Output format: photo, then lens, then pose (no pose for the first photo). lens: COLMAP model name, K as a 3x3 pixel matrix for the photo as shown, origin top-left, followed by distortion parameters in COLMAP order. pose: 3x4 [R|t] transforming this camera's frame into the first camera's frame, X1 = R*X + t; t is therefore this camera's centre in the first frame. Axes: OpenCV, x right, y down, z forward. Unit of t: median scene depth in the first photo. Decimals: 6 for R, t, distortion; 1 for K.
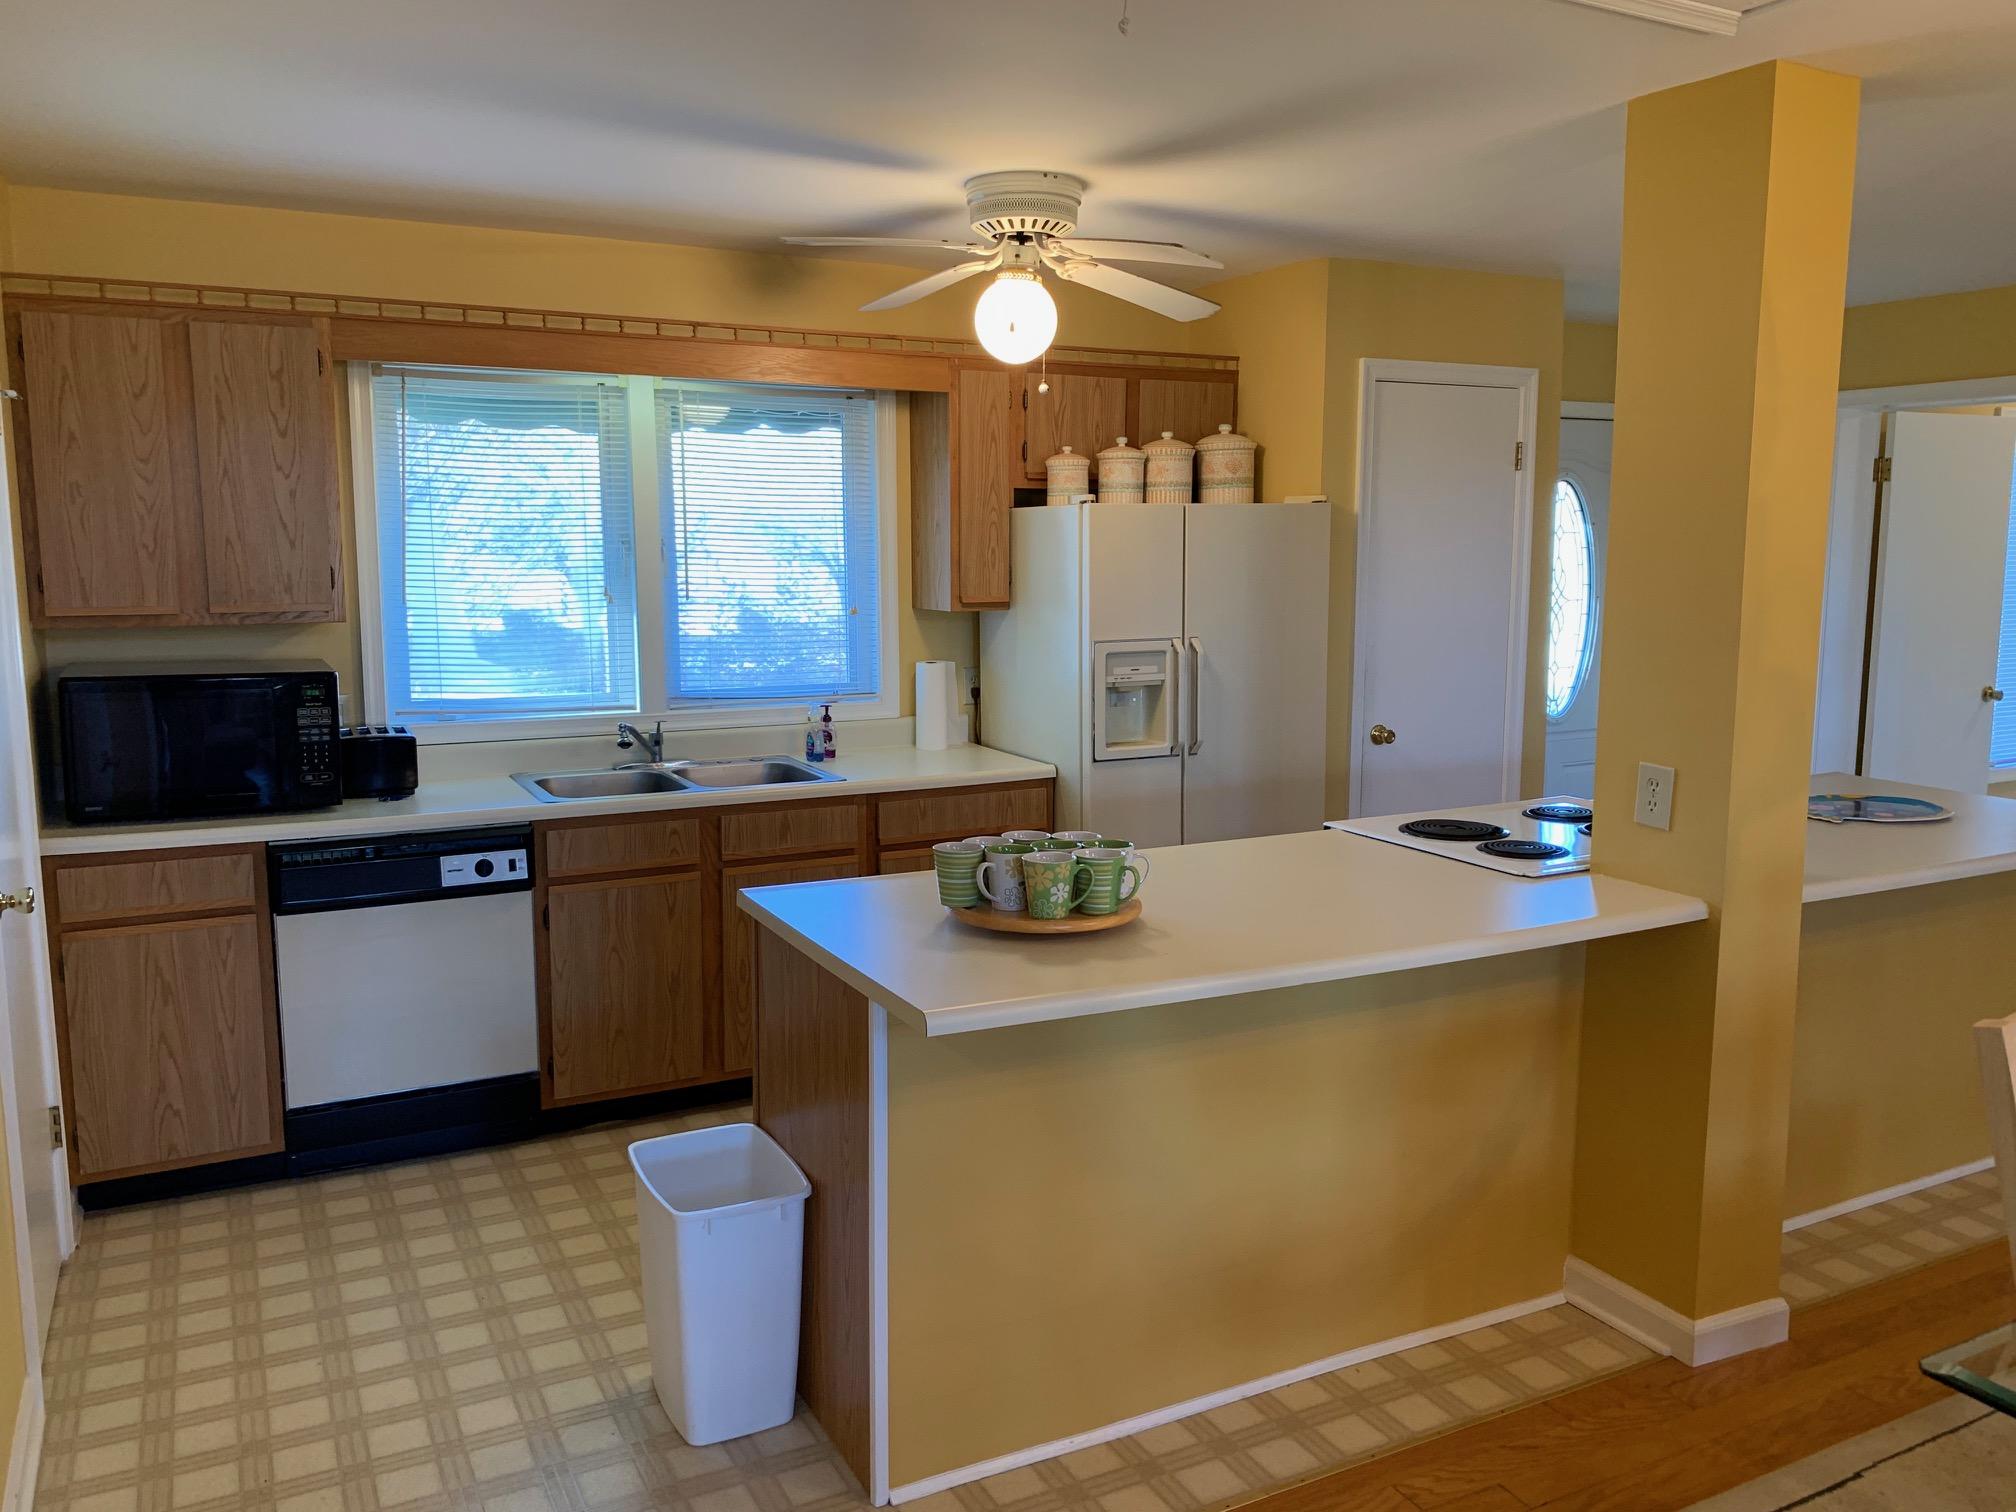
lens RADIAL K [[1524.1, 0, 1009.0], [0, 1524.1, 746.5], [0, 0, 1]] dist [0.045435, -0.057921]
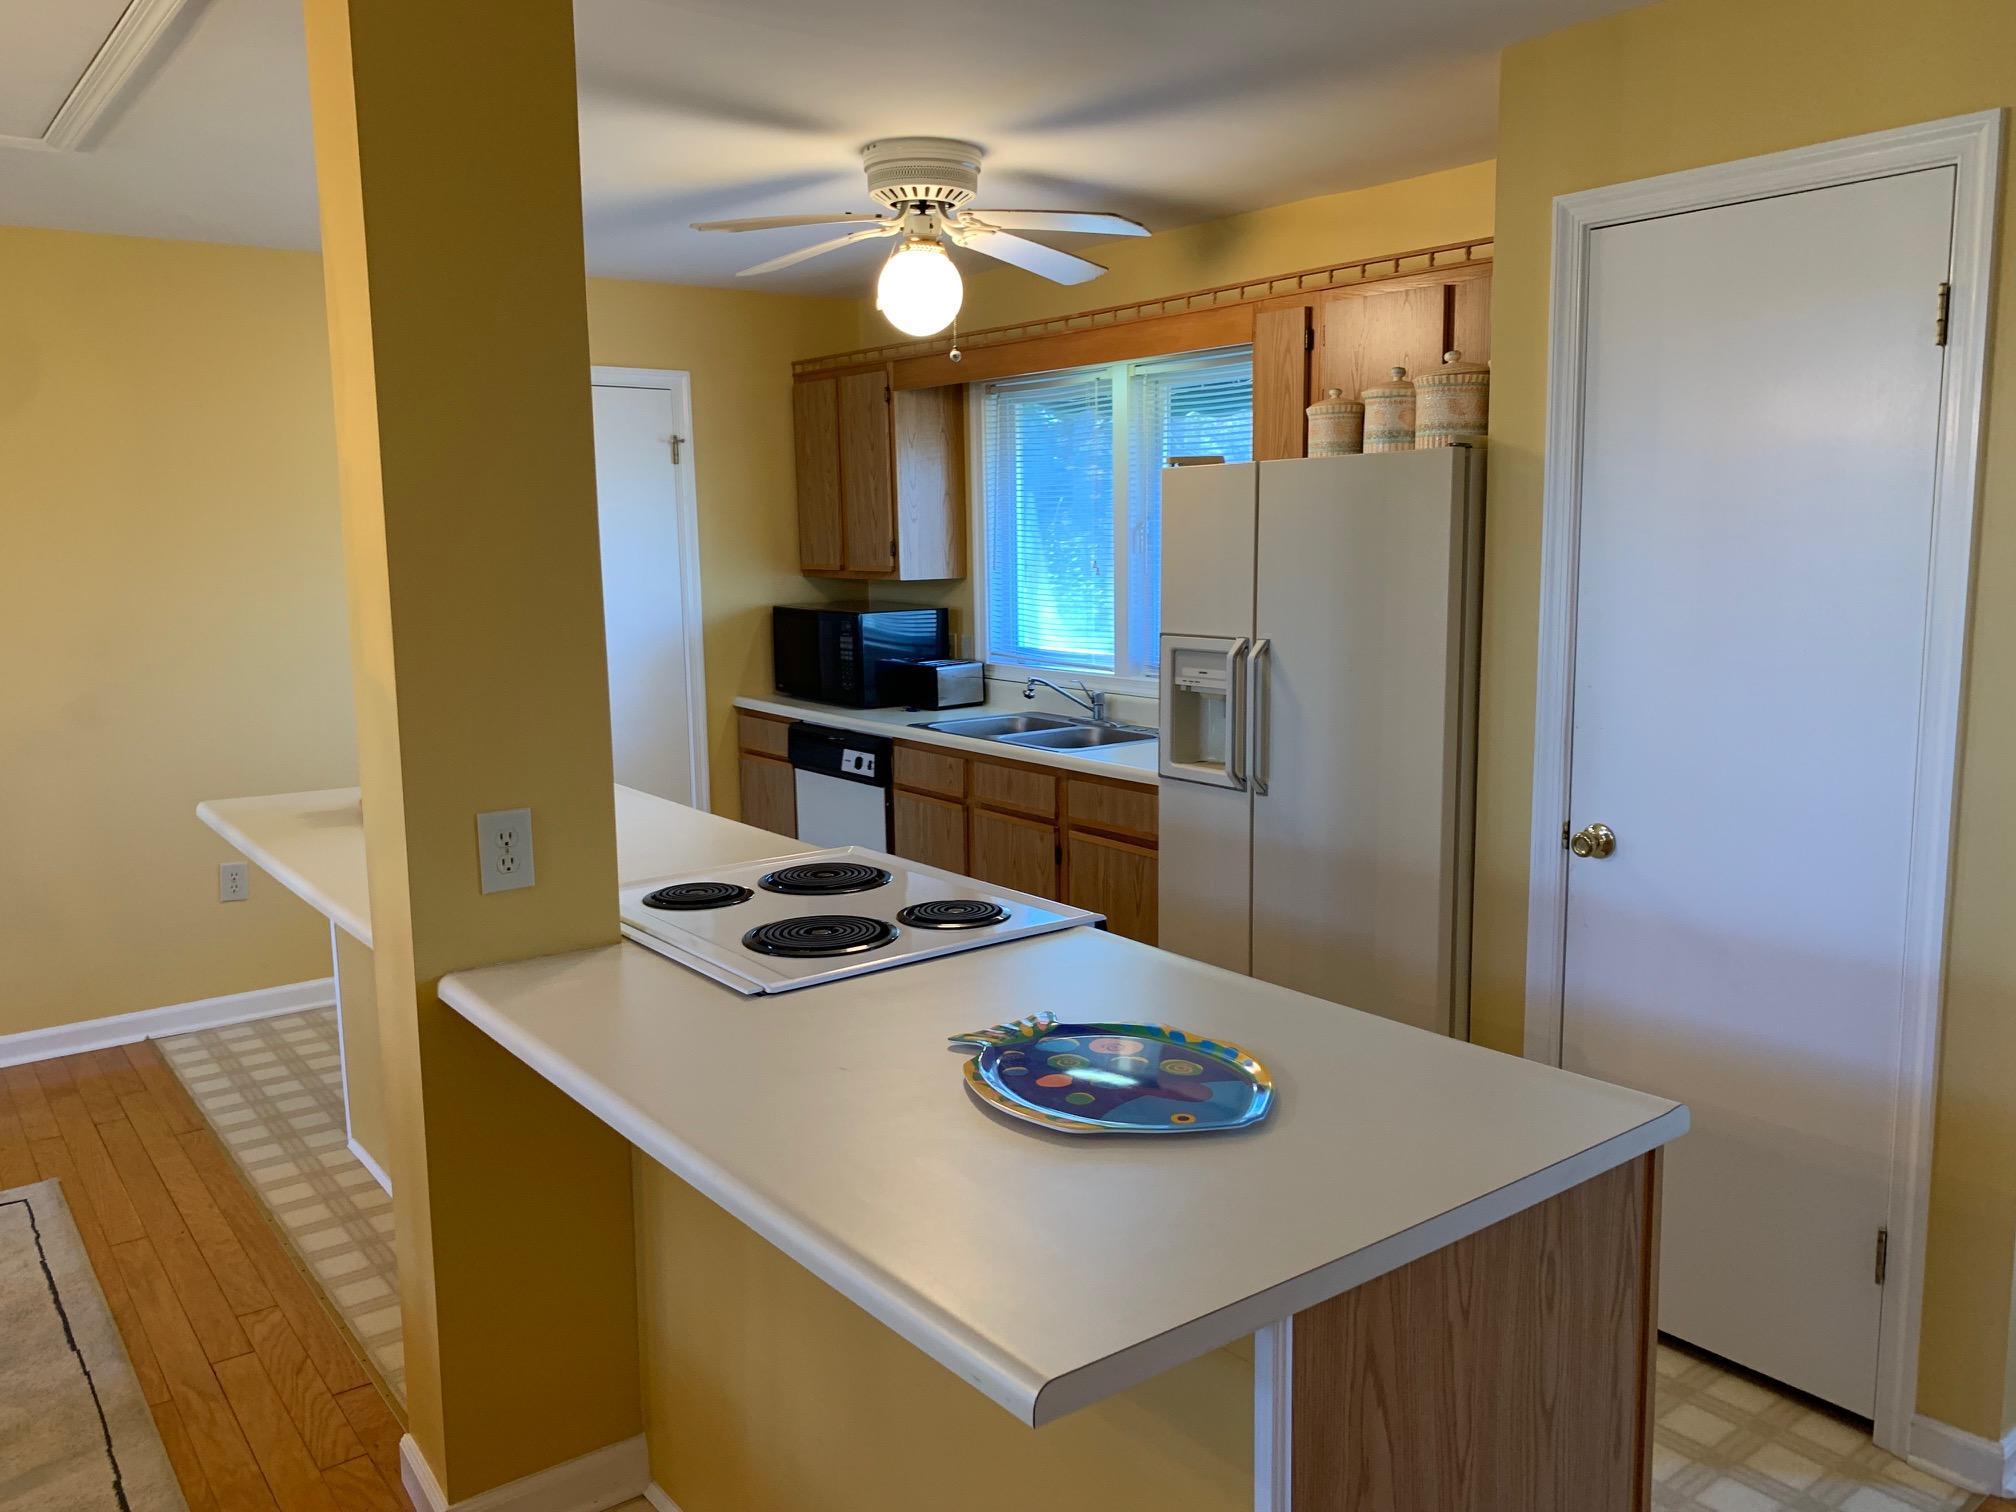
lens RADIAL K [[1524.1, 0, 1010.3], [0, 1524.1, 757.8], [0, 0, 1]] dist [0.045435, -0.057921]
pose [[0.178068, 0.143599, -0.973484, 0.973730], [-0.123685, 0.984715, 0.122631, -0.104924], [0.976214, 0.098569, 0.193107, 0.853370]]
